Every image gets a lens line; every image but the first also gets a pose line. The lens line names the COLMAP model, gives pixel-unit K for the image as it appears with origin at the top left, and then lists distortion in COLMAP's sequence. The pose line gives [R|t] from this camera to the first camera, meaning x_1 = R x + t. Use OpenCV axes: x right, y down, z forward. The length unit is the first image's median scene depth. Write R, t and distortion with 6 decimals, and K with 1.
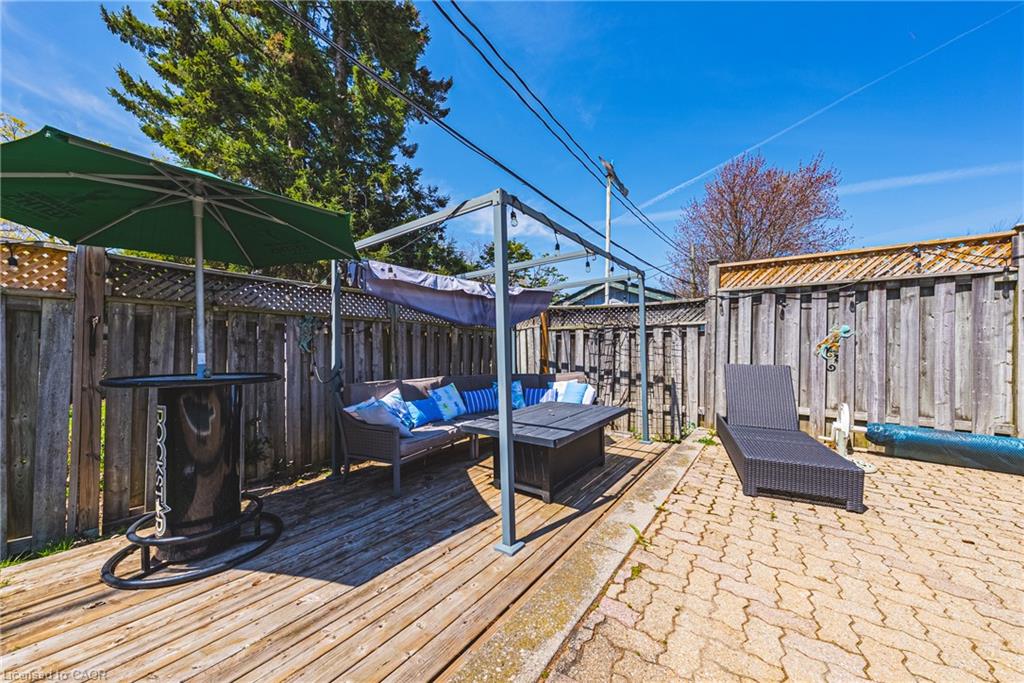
lens RADIAL K [[355.8, 0, 512.0], [0, 355.8, 345.2], [0, 0, 1]] dist [0.003847, -0.002268]
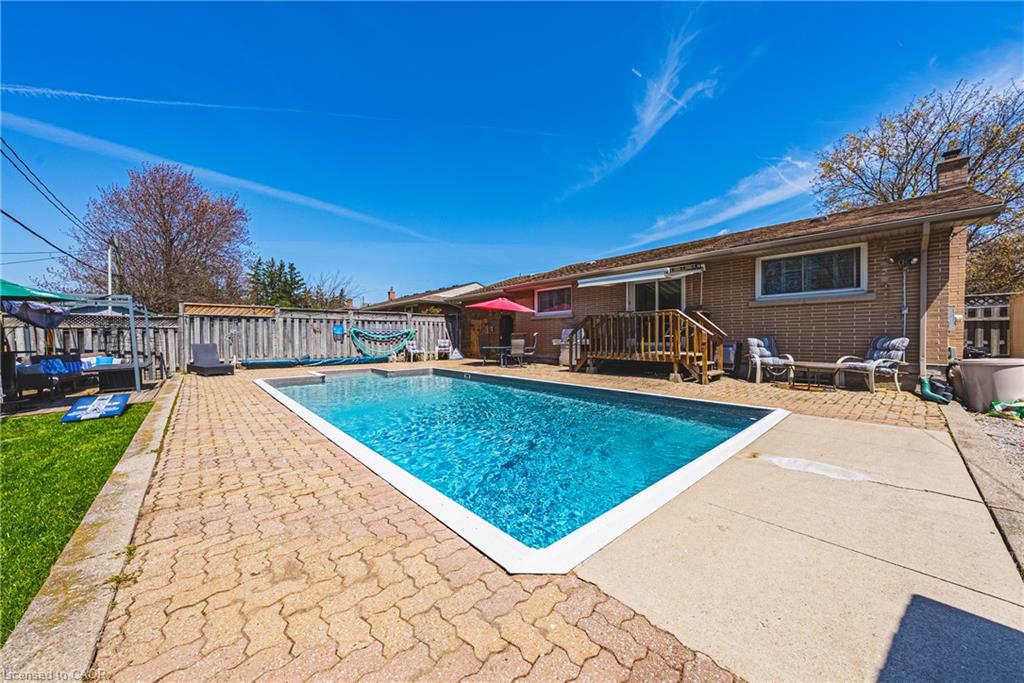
lens RADIAL K [[355.8, 0, 515.7], [0, 355.8, 345.9], [0, 0, 1]] dist [0.003847, -0.002268]
pose [[0.208524, -0.030574, 0.977539, -1.297095], [0.010044, 0.999525, 0.029119, 0.013632], [-0.977966, 0.003747, 0.208732, -1.667626]]
